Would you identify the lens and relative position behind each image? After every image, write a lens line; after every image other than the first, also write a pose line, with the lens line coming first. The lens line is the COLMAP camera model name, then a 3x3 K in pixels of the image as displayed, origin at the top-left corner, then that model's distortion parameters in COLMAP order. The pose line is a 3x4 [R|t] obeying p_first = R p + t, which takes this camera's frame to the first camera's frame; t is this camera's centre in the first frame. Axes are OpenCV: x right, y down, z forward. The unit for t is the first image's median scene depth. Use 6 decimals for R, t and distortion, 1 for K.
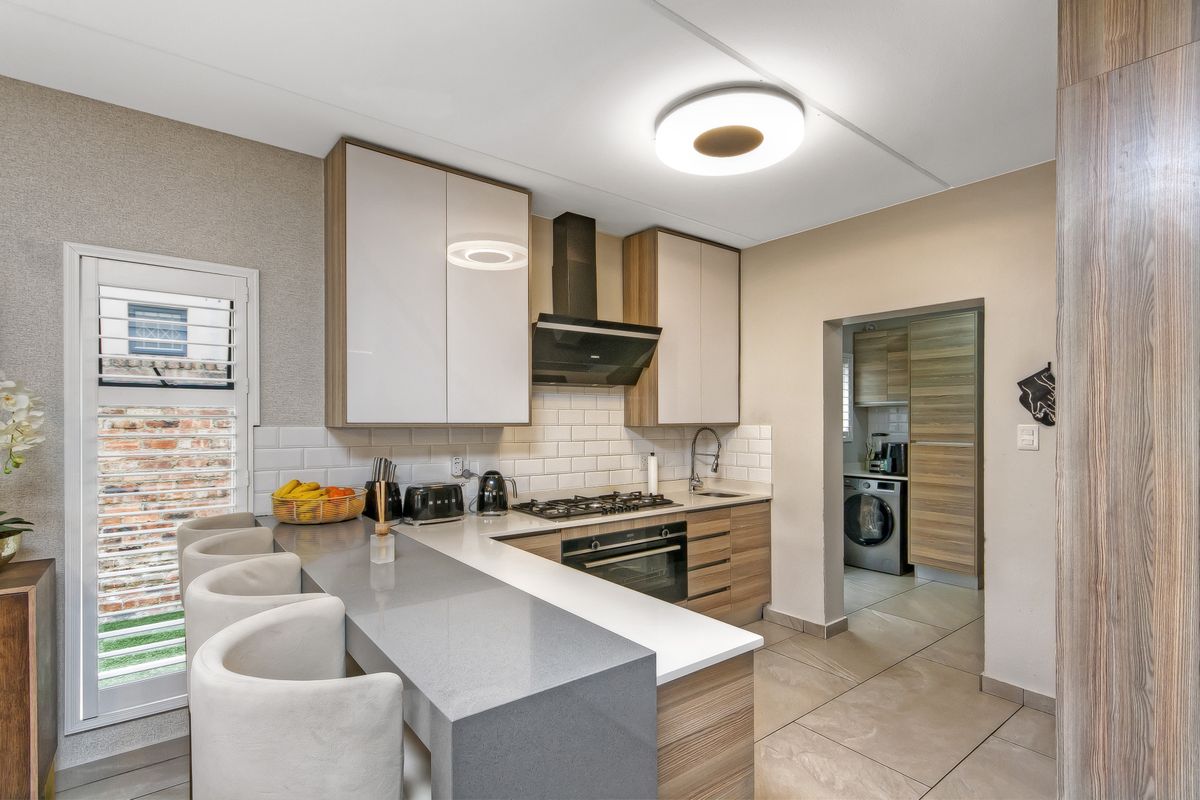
lens RADIAL K [[574.3, 0, 599.6], [0, 574.3, 416.5], [0, 0, 1]] dist [-0.001900, -0.000011]
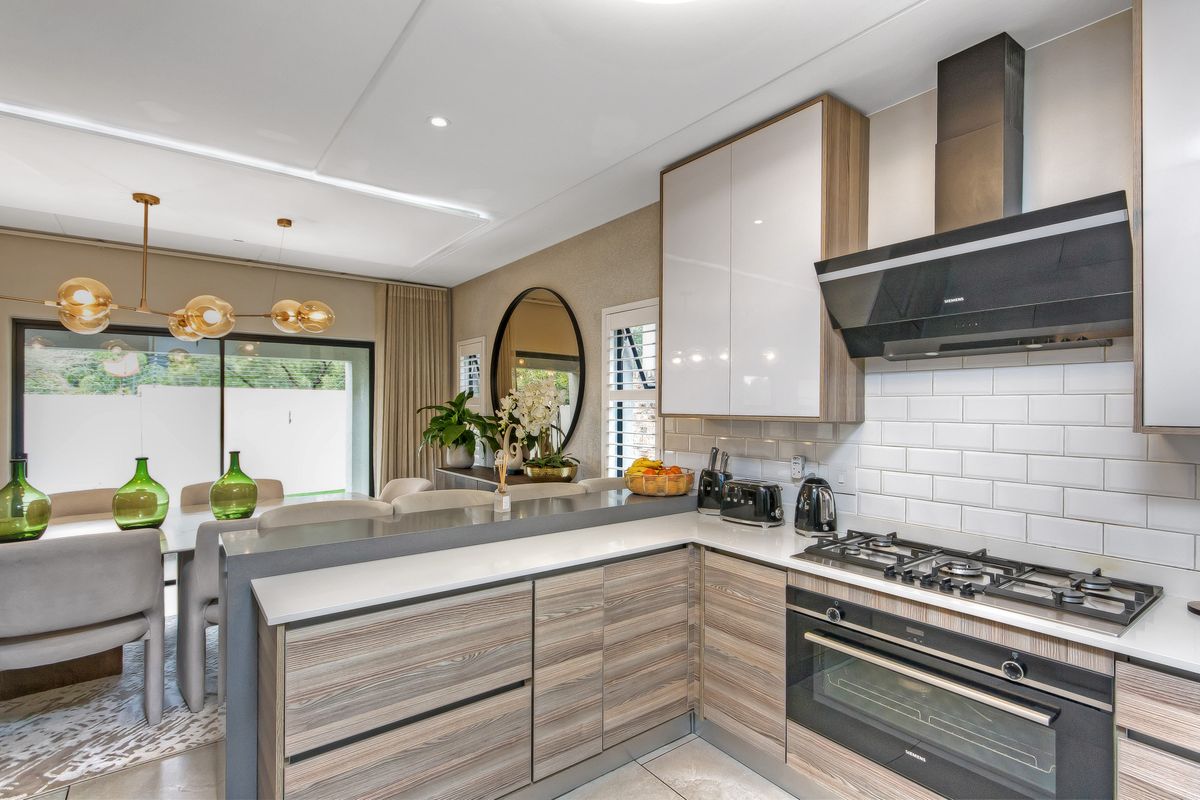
lens RADIAL K [[576.6, 0, 623.4], [0, 576.6, 409.0], [0, 0, 1]] dist [0.003947, -0.000295]
pose [[0.011715, 0.001875, -0.999930, 0.601066], [-0.000102, 0.999998, 0.001874, -0.000316], [0.999931, 0.000080, 0.011715, 0.742302]]
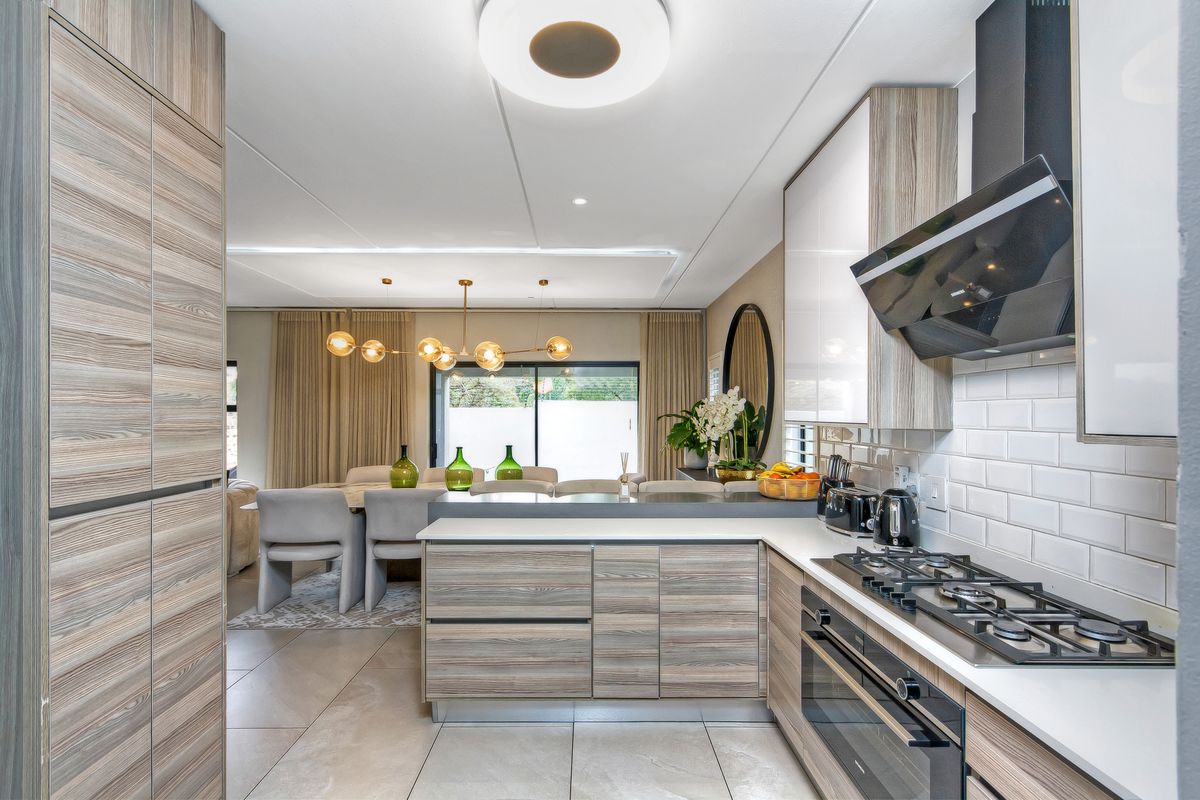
lens RADIAL K [[574.3, 0, 599.6], [0, 574.3, 416.5], [0, 0, 1]] dist [-0.001900, -0.000011]
pose [[-0.591719, -0.000604, -0.806144, 0.633823], [0.000041, 1.000000, -0.000779, 0.003289], [0.806144, -0.000494, -0.591719, 1.166315]]
